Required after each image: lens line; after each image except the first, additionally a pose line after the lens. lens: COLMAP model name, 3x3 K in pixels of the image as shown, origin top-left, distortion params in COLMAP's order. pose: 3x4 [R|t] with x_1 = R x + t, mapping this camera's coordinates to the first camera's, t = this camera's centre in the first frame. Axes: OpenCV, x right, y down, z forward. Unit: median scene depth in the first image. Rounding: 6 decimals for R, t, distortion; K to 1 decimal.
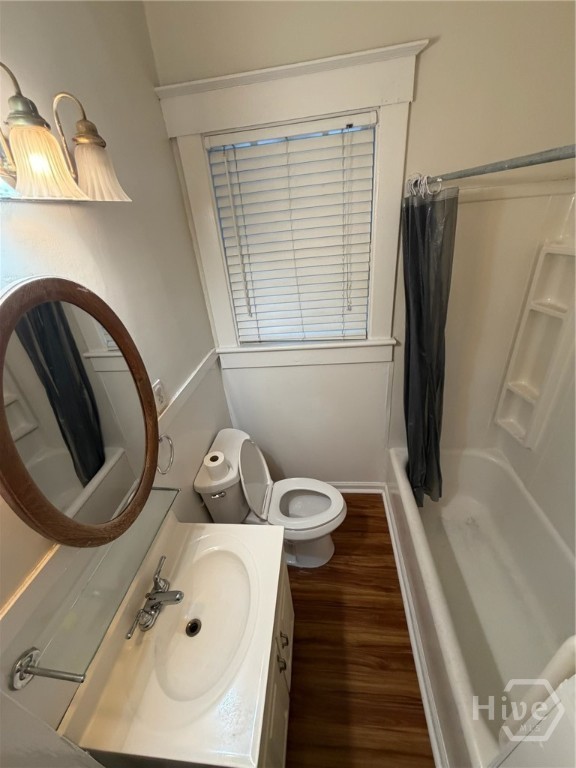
lens RADIAL K [[305.5, 0, 287.4], [0, 305.5, 380.9], [0, 0, 1]] dist [-0.000351, -0.000642]
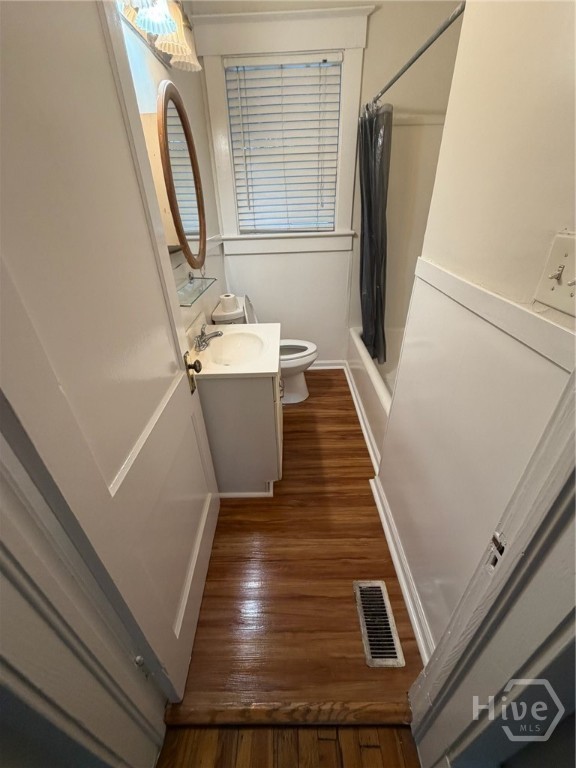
lens RADIAL K [[305.5, 0, 286.8], [0, 305.5, 383.6], [0, 0, 1]] dist [-0.000351, -0.000642]
pose [[0.993683, 0.004550, 0.112131, -0.113281], [-0.006517, 0.999831, 0.017178, 0.579763], [-0.112034, -0.017800, 0.993545, -0.394011]]
